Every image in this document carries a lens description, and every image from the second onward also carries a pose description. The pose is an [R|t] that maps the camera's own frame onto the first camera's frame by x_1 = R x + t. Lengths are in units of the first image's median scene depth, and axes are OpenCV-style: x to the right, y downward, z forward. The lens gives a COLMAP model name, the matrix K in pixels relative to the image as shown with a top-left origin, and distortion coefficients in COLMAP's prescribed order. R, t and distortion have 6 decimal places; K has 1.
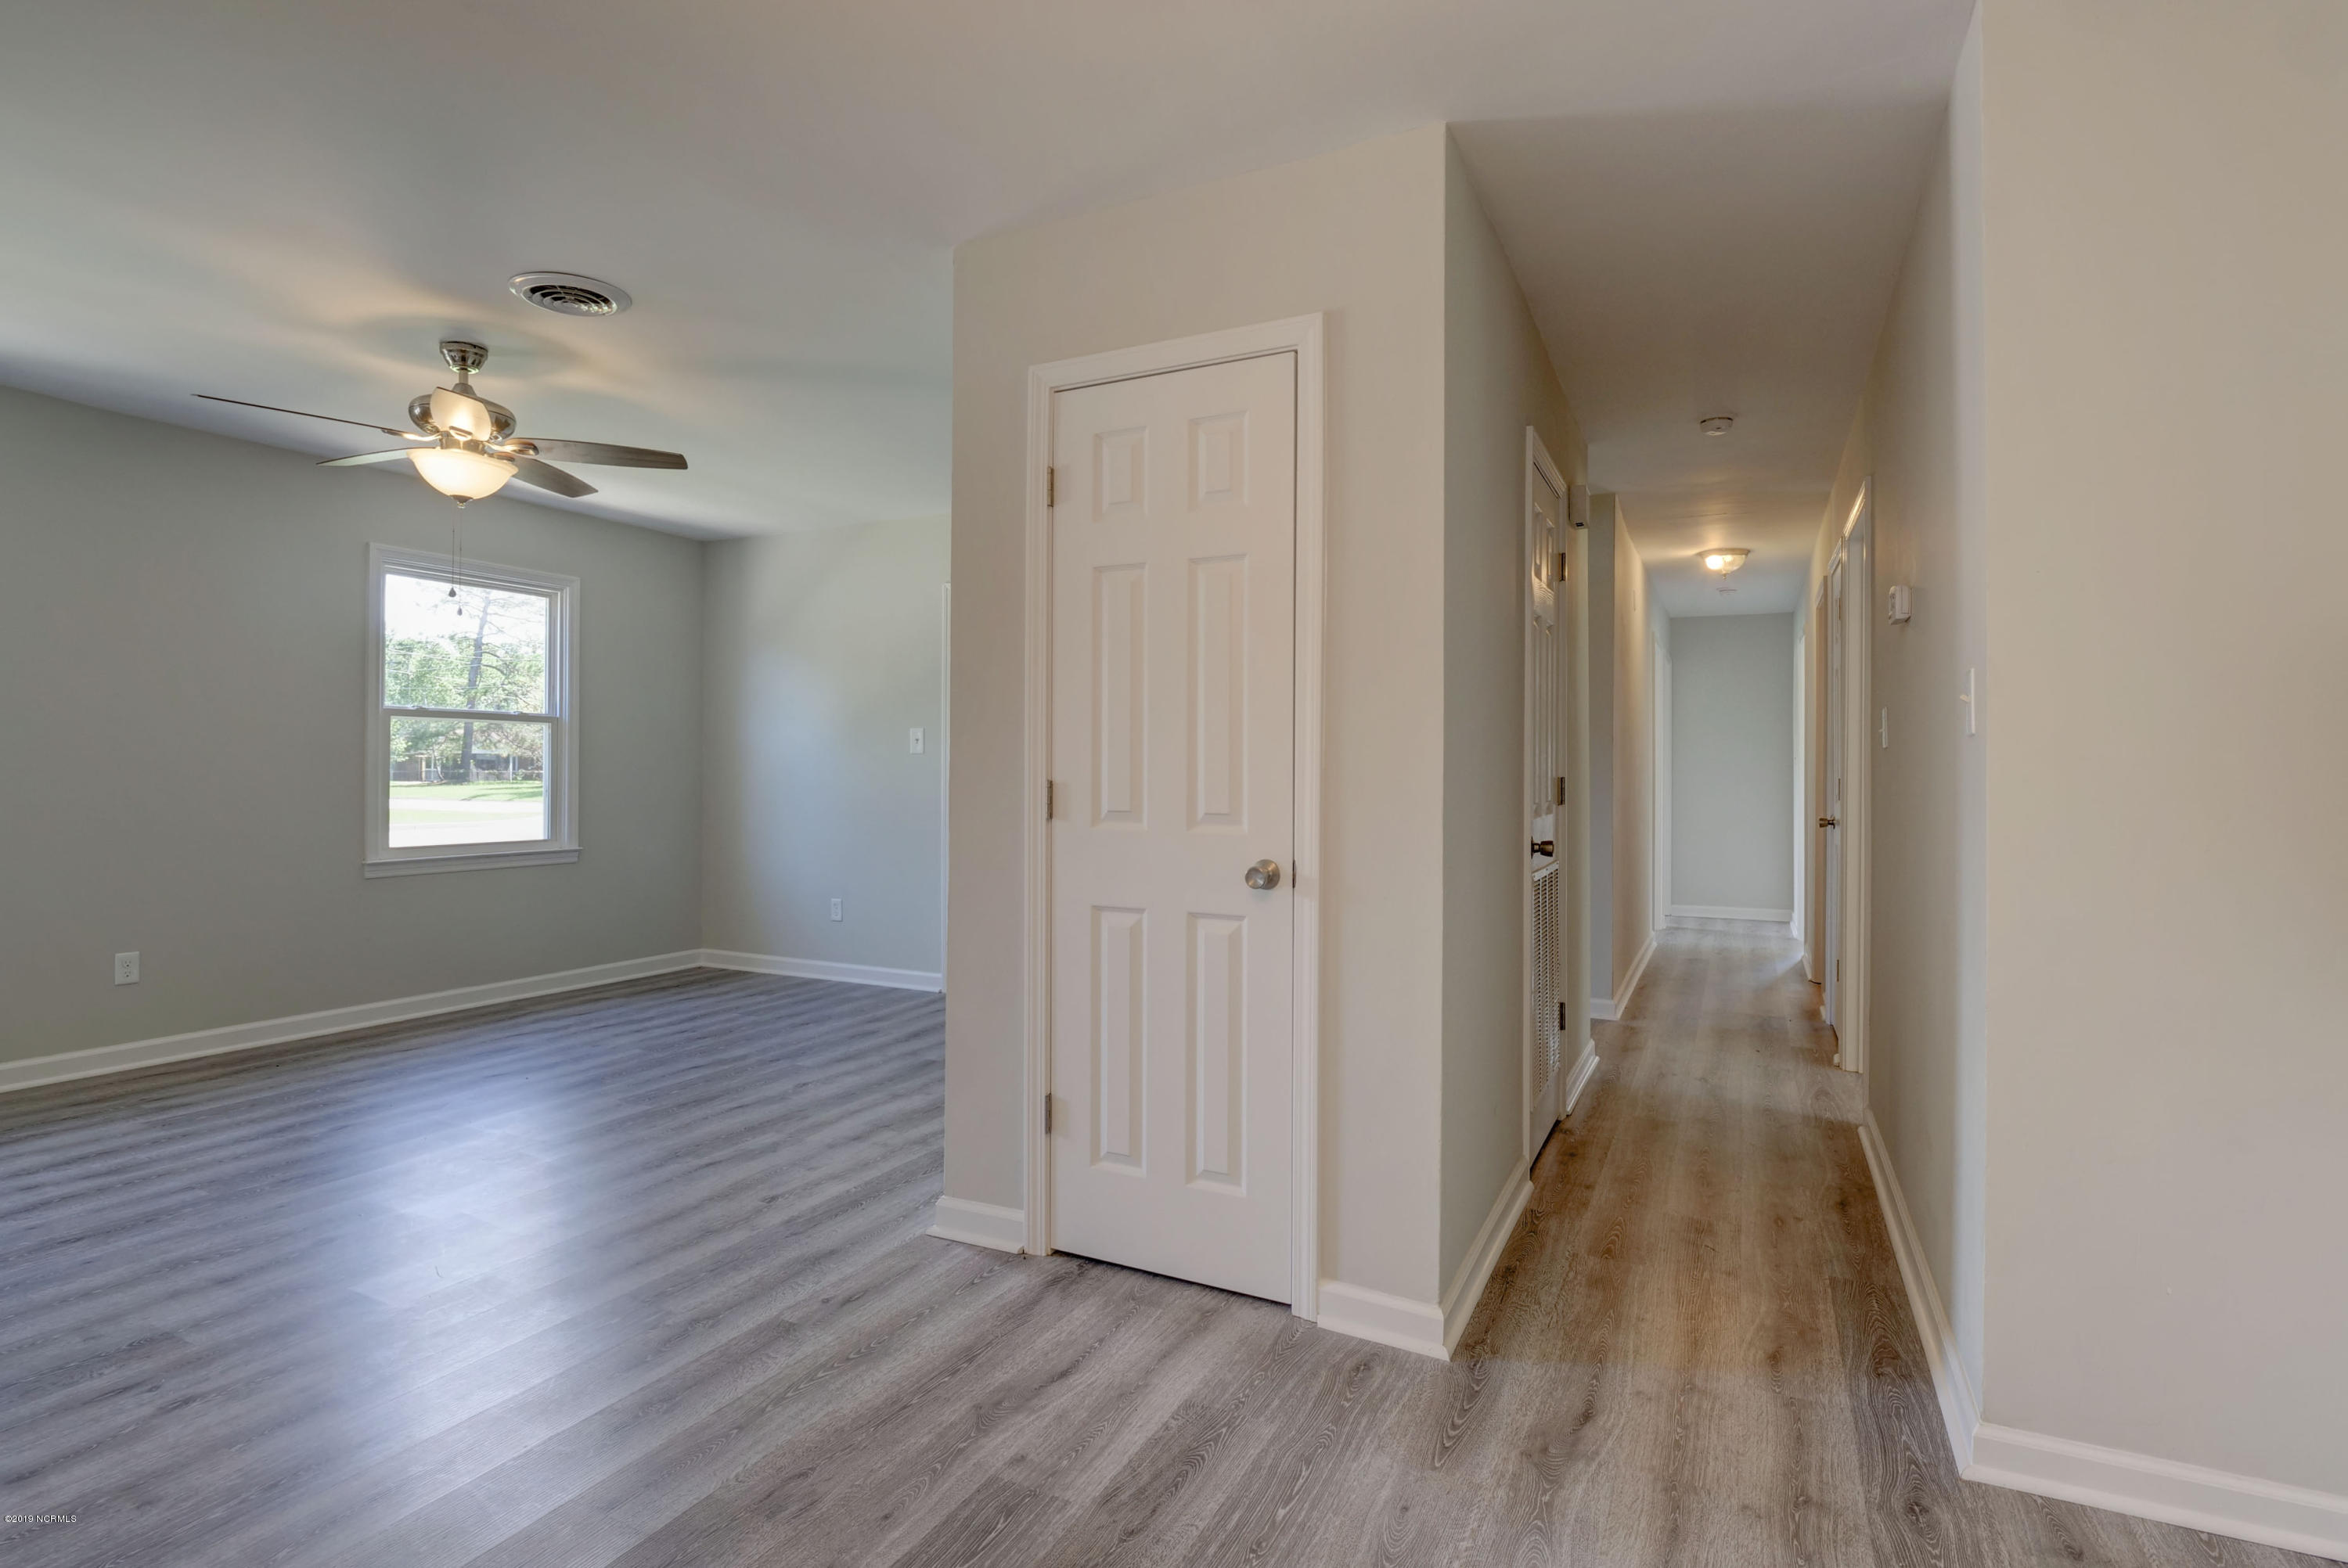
lens RADIAL K [[1144.9, 0, 1165.8], [0, 1144.9, 770.9], [0, 0, 1]] dist [-0.014349, -0.000952]
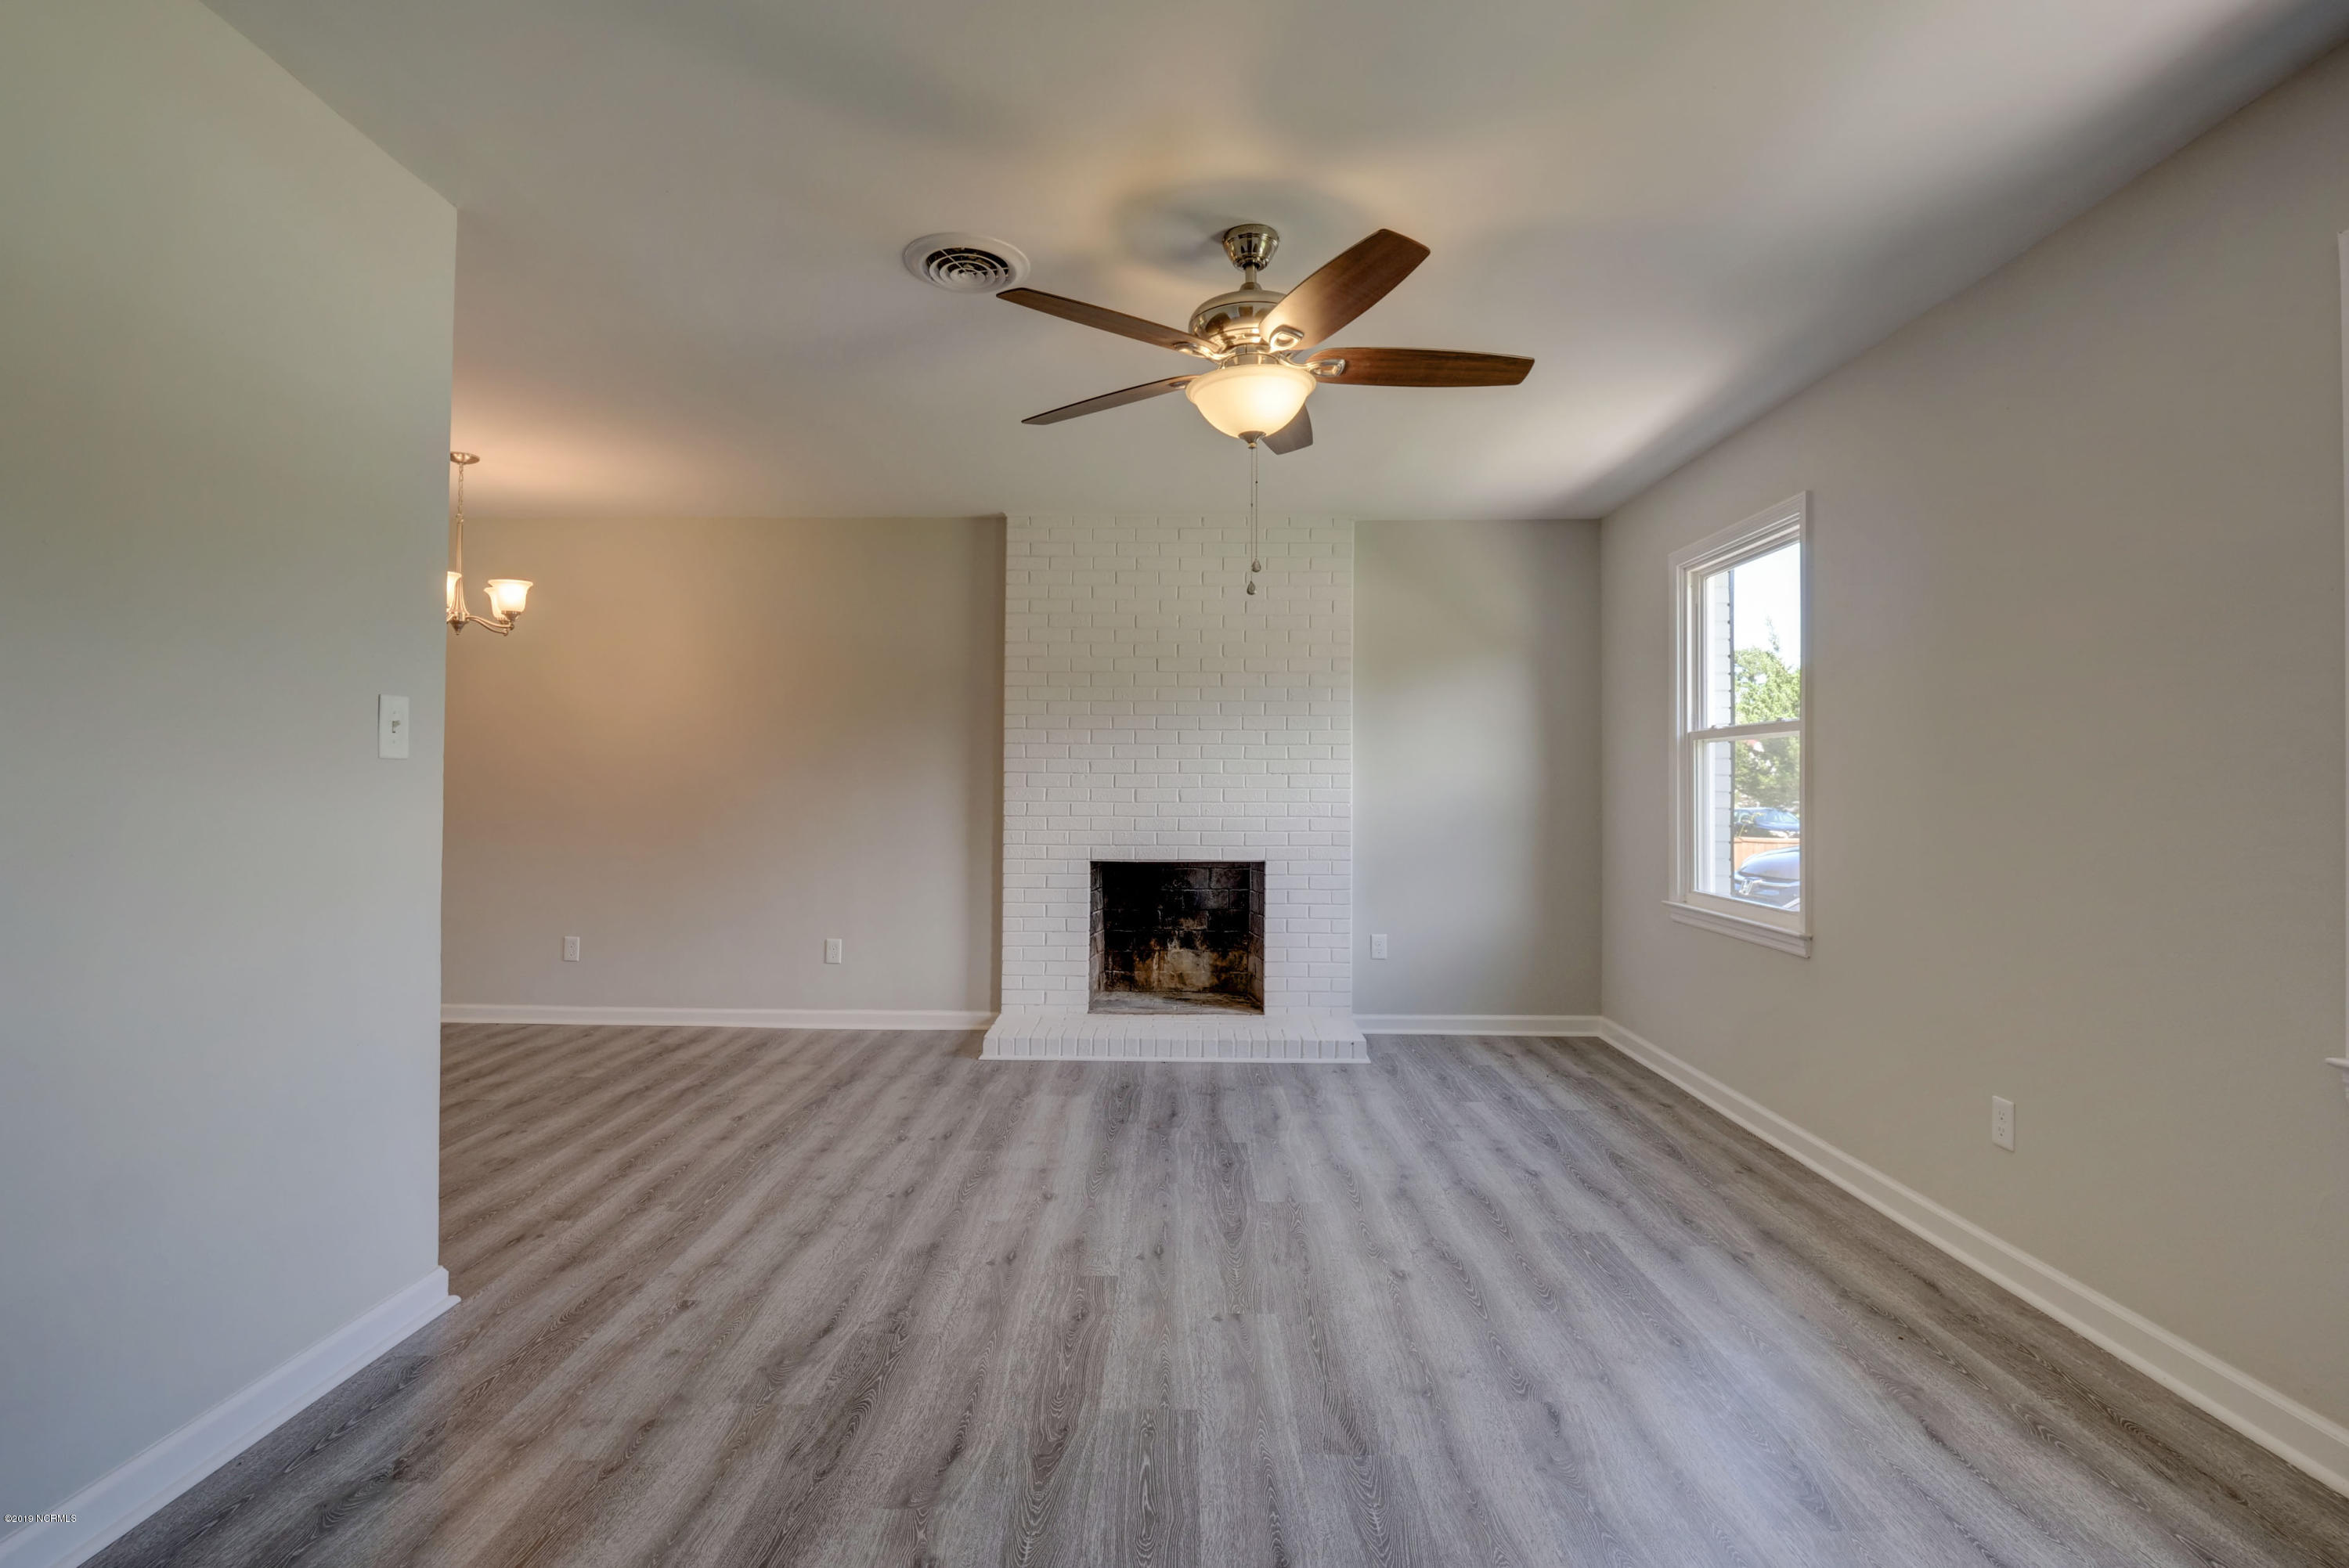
lens RADIAL K [[1145.4, 0, 1166.3], [0, 1145.4, 770.9], [0, 0, 1]] dist [-0.014349, -0.000952]
pose [[-0.897150, -0.022810, -0.441136, -0.237989], [-0.016372, 0.999697, -0.018396, -0.006602], [0.441422, -0.009281, -0.897252, 1.599605]]
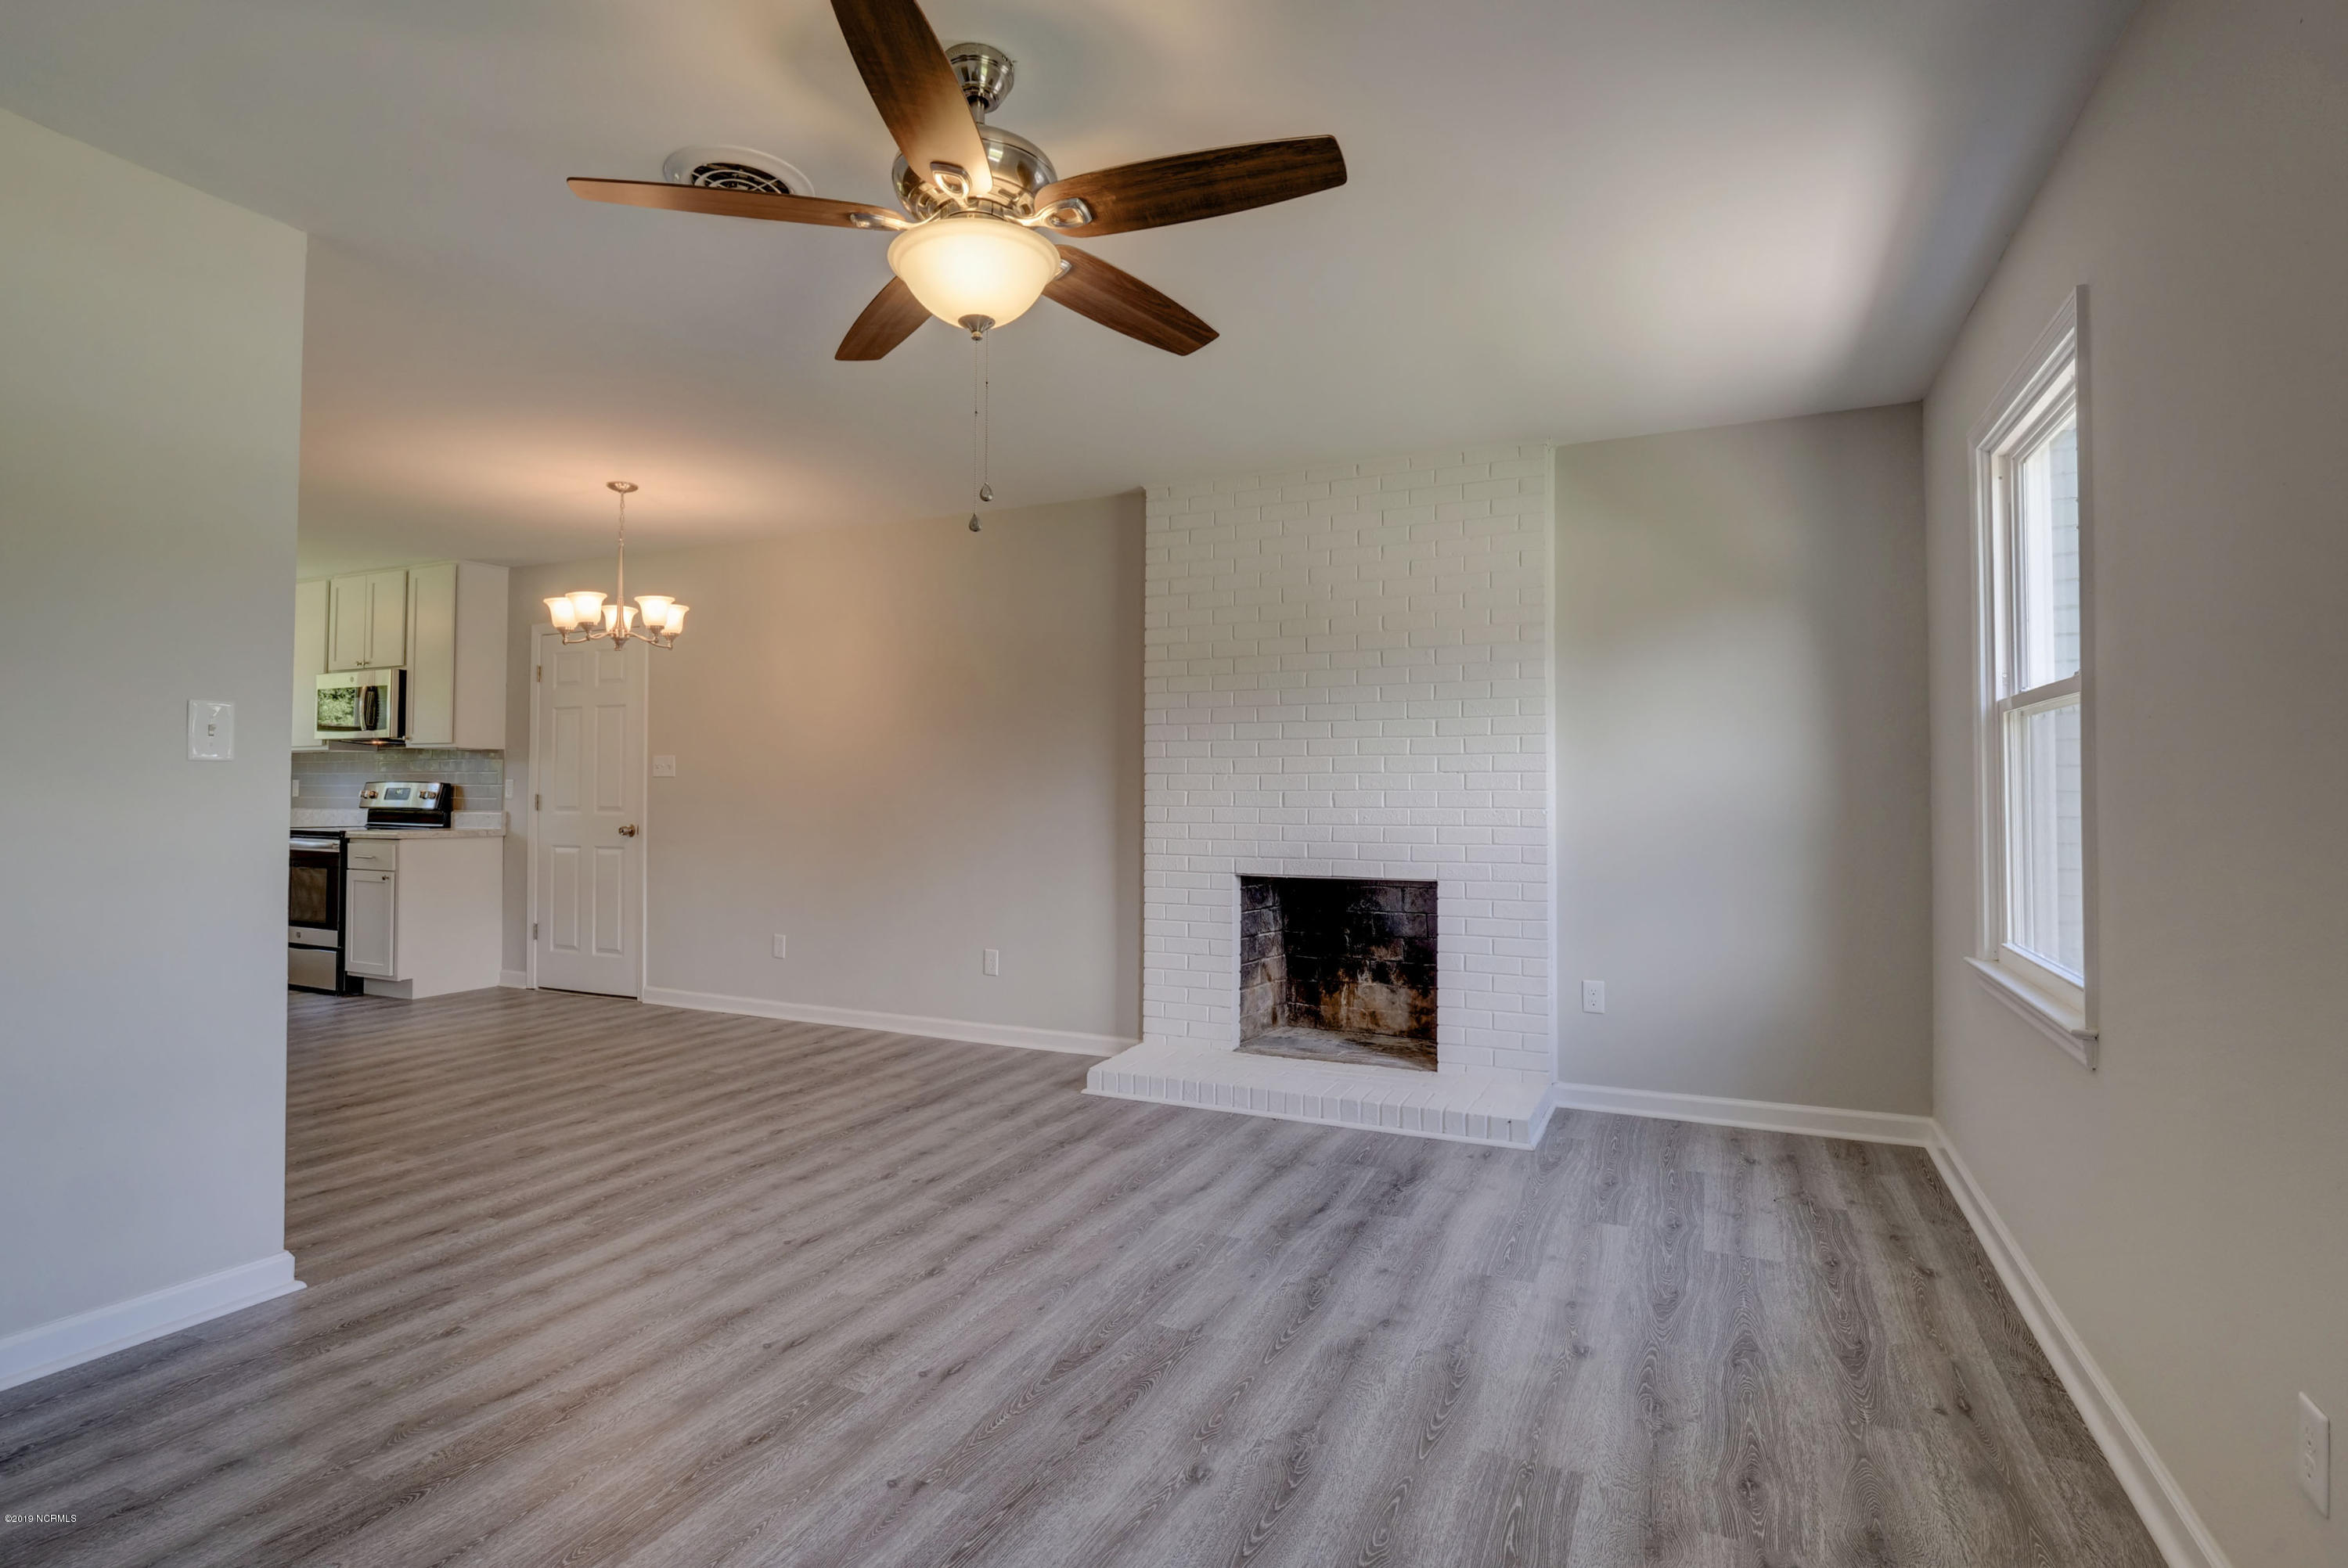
lens RADIAL K [[1167.2, 0, 1163.5], [0, 1167.2, 766.7], [0, 0, 1]] dist [-0.018101, -0.000003]
pose [[-0.999286, -0.014552, -0.034879, -0.677969], [-0.013812, 0.999676, -0.021360, -0.008327], [0.035179, -0.020863, -0.999163, 1.533365]]
